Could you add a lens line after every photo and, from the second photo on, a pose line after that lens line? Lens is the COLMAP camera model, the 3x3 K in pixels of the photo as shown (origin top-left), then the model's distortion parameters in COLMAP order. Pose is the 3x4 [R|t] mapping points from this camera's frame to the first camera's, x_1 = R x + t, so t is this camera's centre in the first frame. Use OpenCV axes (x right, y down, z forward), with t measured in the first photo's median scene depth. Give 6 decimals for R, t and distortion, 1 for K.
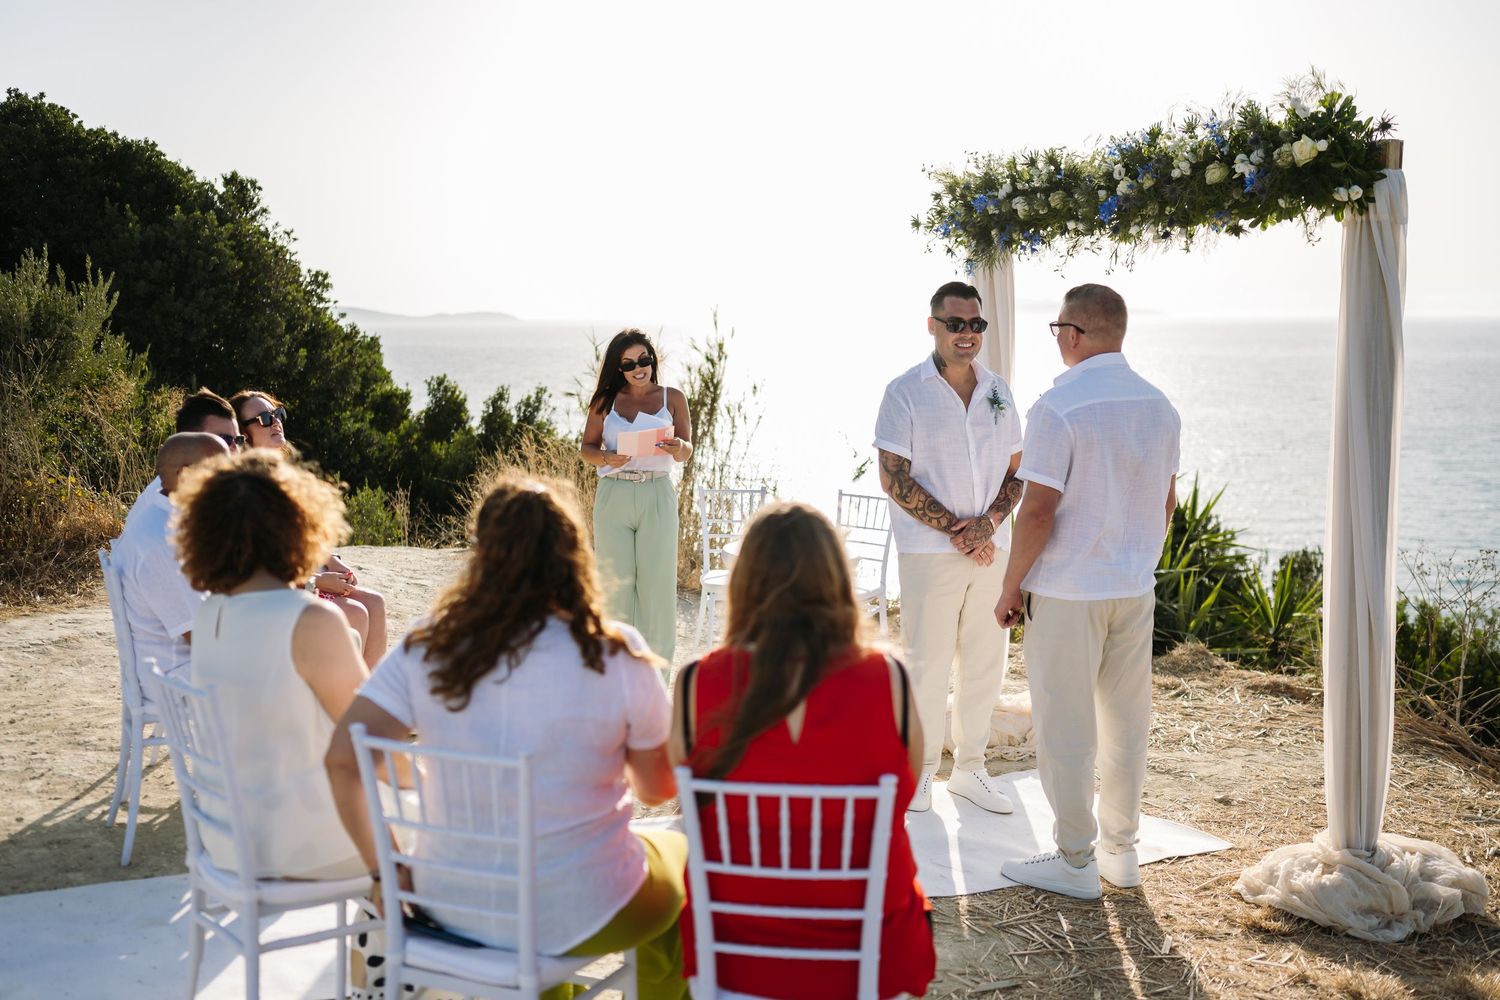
lens RADIAL K [[1484.0, 0, 707.4], [0, 1484.0, 489.4], [0, 0, 1]] dist [-0.007527, 0.000756]
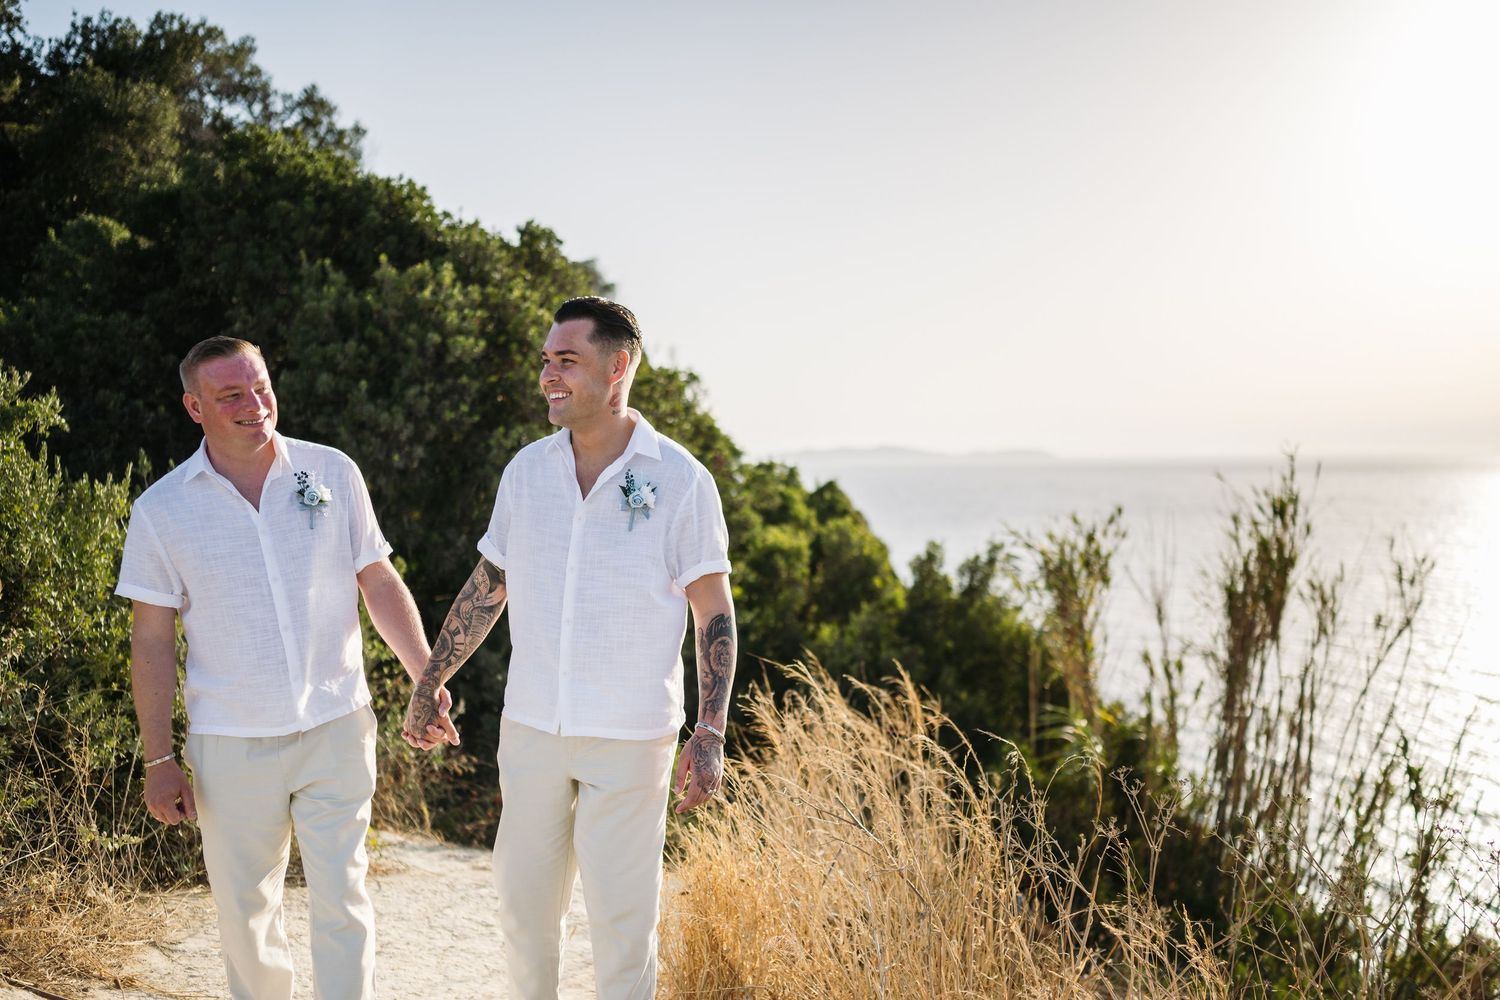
lens RADIAL K [[1484.0, 0, 707.4], [0, 1484.0, 489.4], [0, 0, 1]] dist [-0.007527, 0.000756]
pose [[0.938086, 0.008754, -0.346292, -0.003665], [-0.040564, 0.995579, -0.084717, -0.031867], [0.344020, 0.093519, 0.934294, 0.343197]]
